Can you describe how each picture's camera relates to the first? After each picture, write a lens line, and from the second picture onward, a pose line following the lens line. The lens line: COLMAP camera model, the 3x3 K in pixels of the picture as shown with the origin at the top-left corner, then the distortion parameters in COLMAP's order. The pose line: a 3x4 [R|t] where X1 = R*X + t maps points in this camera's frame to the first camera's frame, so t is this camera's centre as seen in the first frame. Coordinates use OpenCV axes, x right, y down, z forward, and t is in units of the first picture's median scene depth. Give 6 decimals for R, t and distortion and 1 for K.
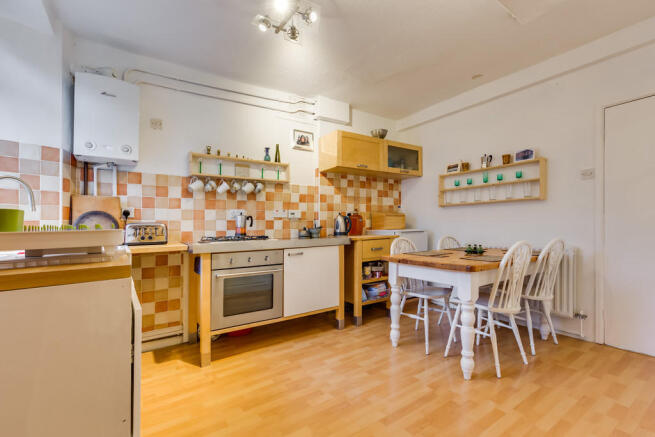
lens RADIAL K [[296.8, 0, 338.8], [0, 296.8, 229.9], [0, 0, 1]] dist [0.003258, 0.000716]
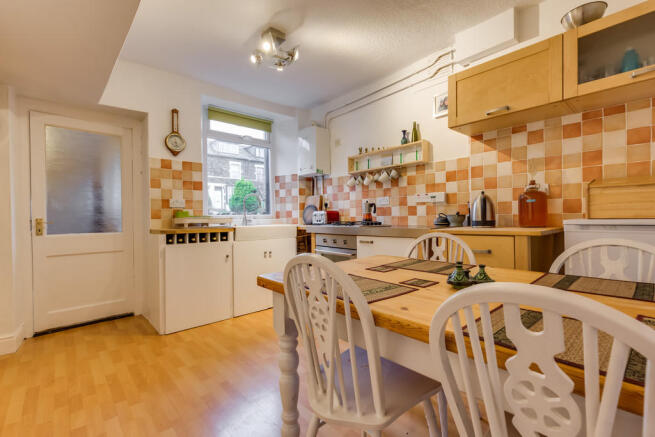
lens RADIAL K [[296.8, 0, 325.2], [0, 296.8, 213.7], [0, 0, 1]] dist [0.003258, 0.000716]
pose [[0.115928, 0.006206, -0.993238, 0.669532], [0.002761, 0.999975, 0.006570, -0.014781], [0.993254, -0.003504, 0.115908, 0.625106]]
